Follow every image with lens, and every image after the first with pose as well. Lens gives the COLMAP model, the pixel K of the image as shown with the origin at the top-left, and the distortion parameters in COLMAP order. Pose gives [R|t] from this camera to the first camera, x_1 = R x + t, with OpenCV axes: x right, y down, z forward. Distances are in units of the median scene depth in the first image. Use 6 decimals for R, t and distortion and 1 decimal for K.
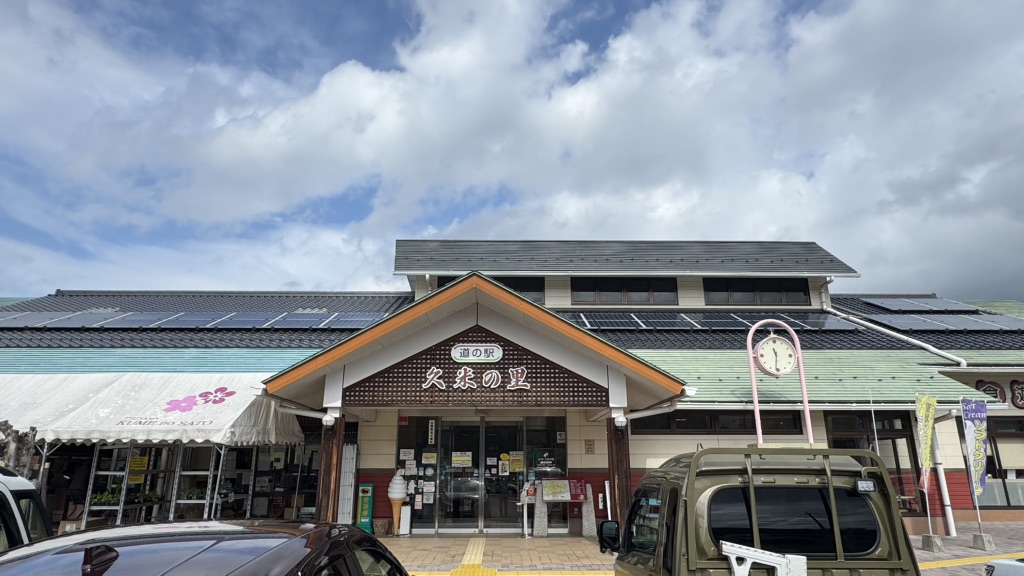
lens RADIAL K [[623.3, 0, 488.1], [0, 623.3, 281.8], [0, 0, 1]] dist [-0.030585, 0.005079]
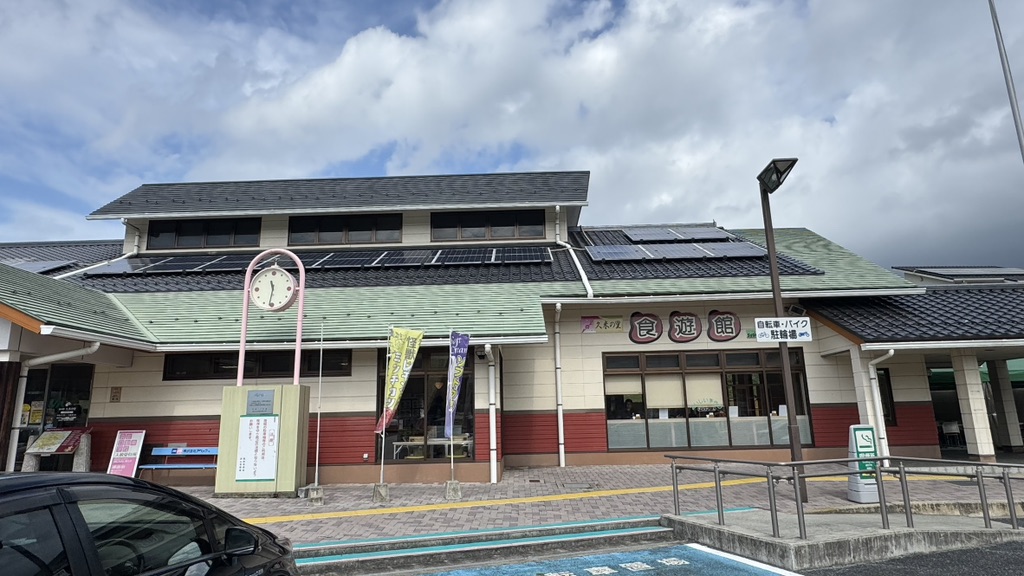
lens RADIAL K [[579.2, 0, 508.3], [0, 579.2, 282.3], [0, 0, 1]] dist [-0.016277, 0.001784]
pose [[0.999298, -0.031013, -0.021032, 0.560092], [0.032560, 0.996442, 0.077737, 0.039162], [0.018547, -0.078367, 0.996752, 0.130980]]
